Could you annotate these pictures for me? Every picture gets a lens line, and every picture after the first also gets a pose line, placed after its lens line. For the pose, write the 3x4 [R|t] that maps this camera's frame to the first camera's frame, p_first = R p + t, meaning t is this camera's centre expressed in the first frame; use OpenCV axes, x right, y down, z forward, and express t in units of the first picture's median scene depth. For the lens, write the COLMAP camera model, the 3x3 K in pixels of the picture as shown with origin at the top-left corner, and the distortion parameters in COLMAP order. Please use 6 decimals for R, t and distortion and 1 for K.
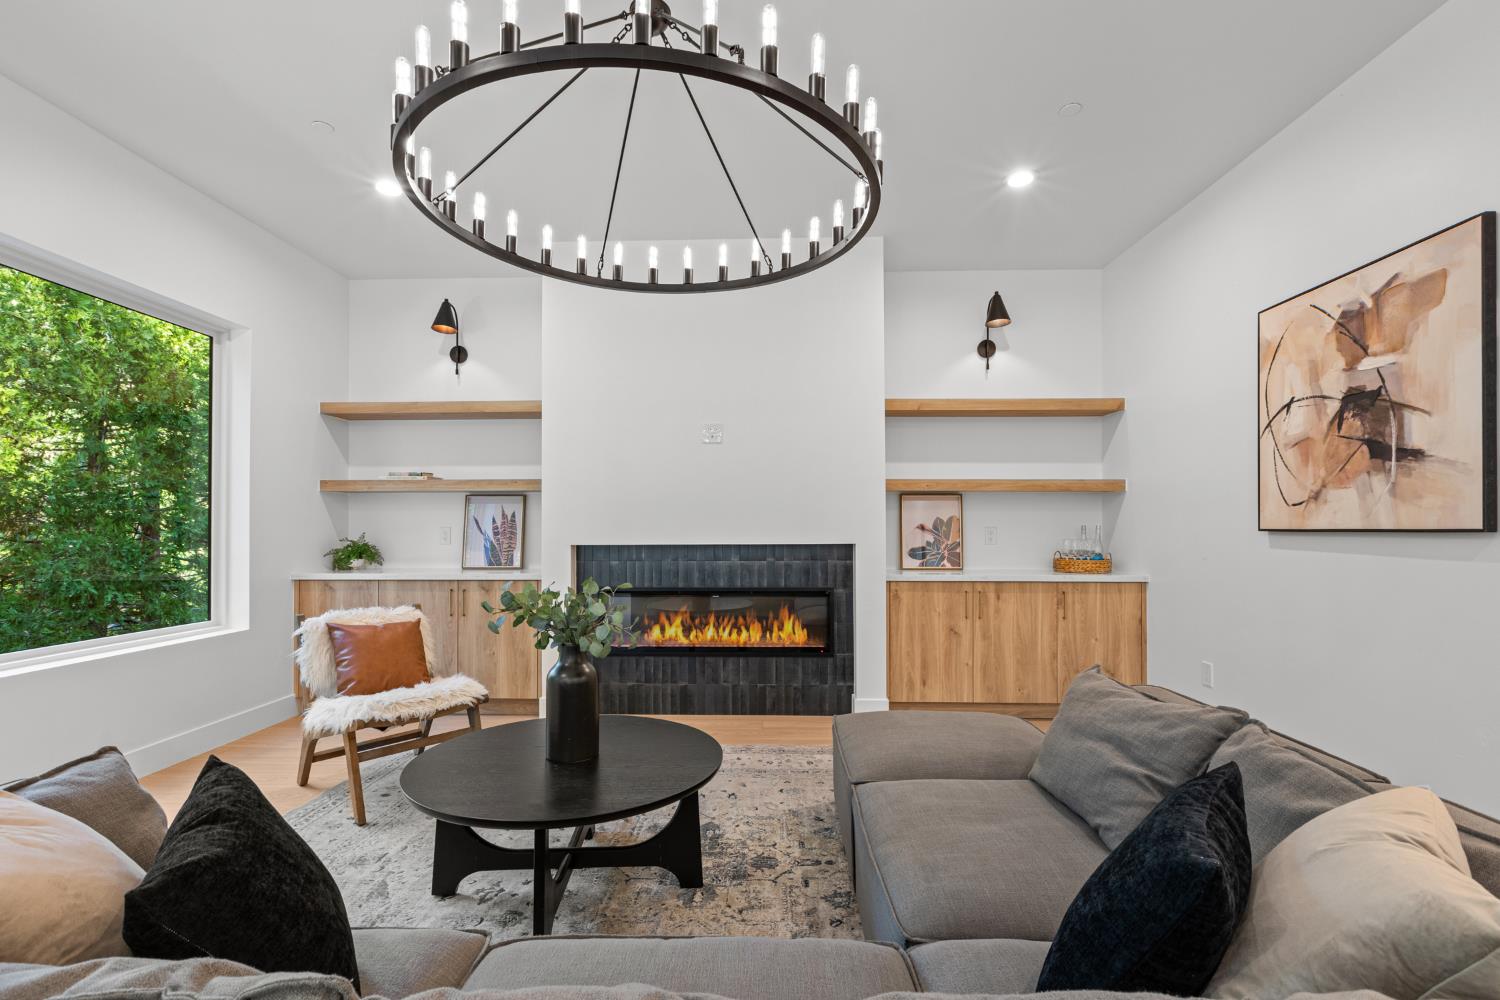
lens RADIAL K [[678.3, 0, 698.8], [0, 678.3, 527.8], [0, 0, 1]] dist [0.002075, -0.000083]
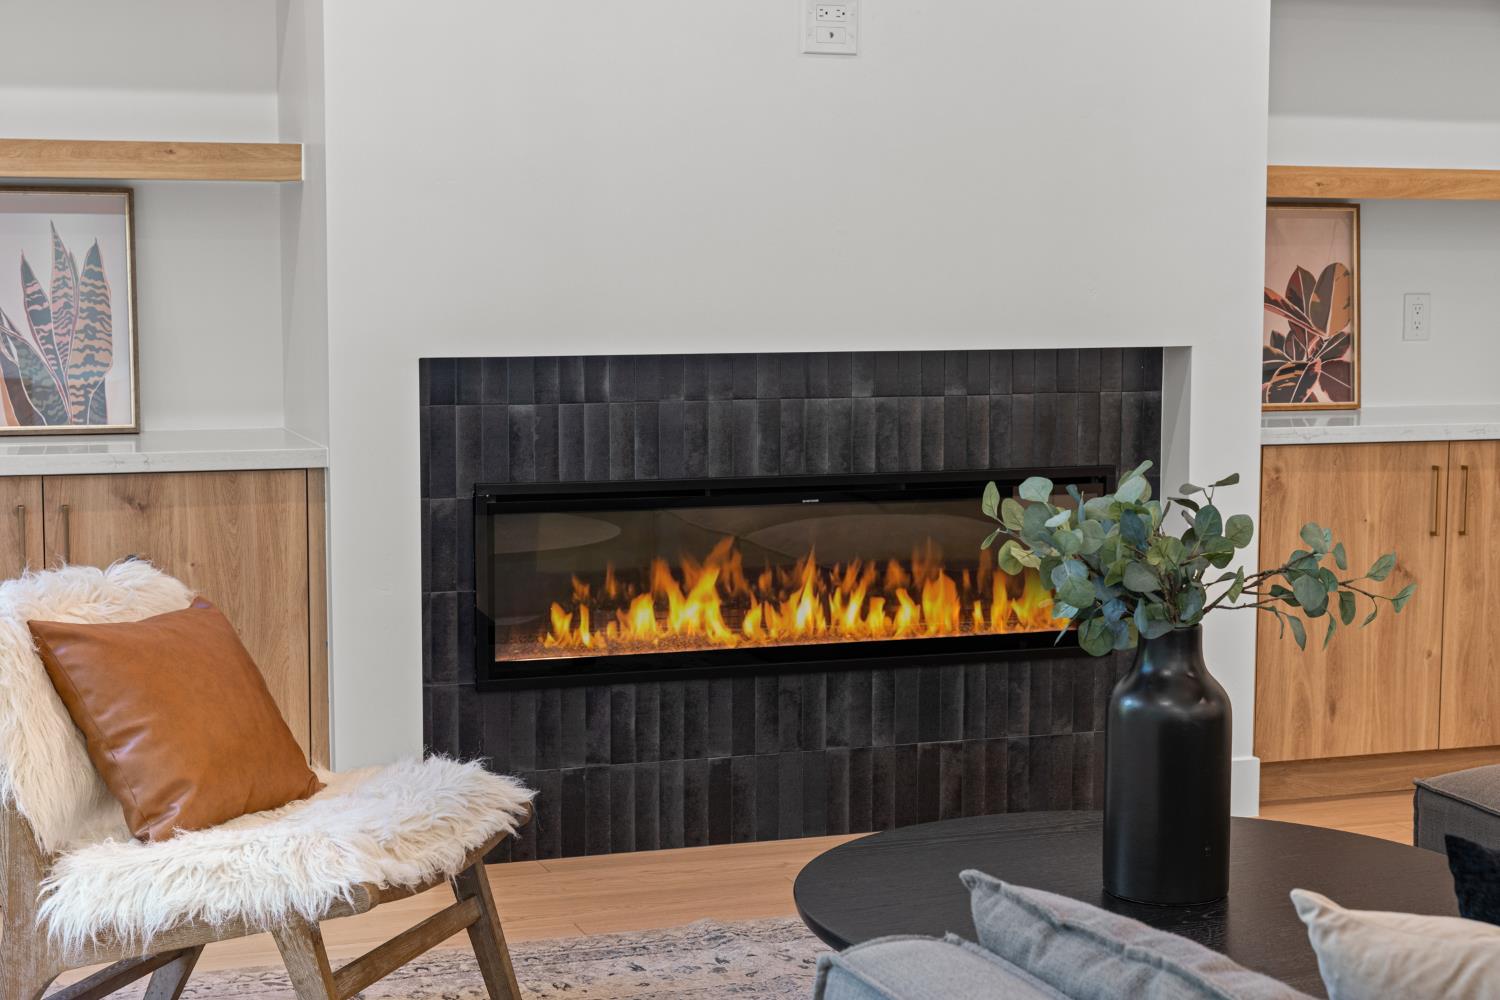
lens RADIAL K [[2367.3, 0, 691.9], [0, 2367.3, 497.6], [0, 0, 1]] dist [-0.010419, 0.007378]
pose [[0.936362, -0.032068, 0.349568, -0.459608], [-0.004274, 0.994704, 0.102697, -0.024451], [-0.351010, -0.097655, 0.931265, -0.101781]]
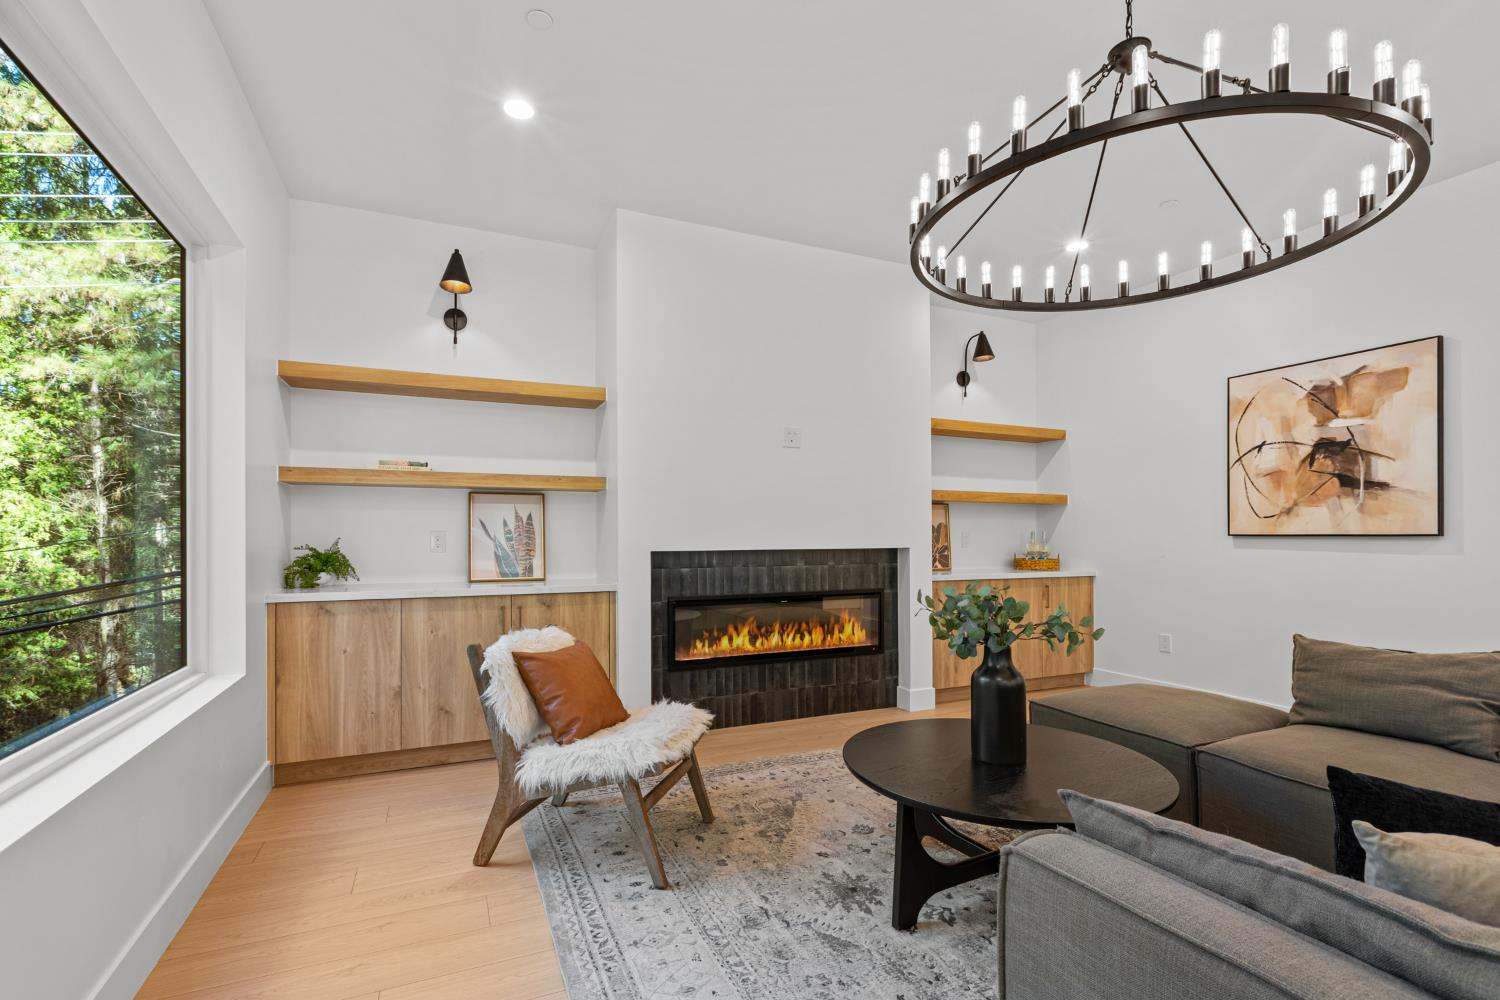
lens RADIAL K [[681.1, 0, 756.2], [0, 681.1, 535.5], [0, 0, 1]] dist [0.001097, -0.000244]
pose [[0.897894, 0.000883, 0.440210, -0.458491], [-0.002120, 0.999995, 0.002318, 0.002185], [-0.440206, -0.003015, 0.897892, 0.124238]]
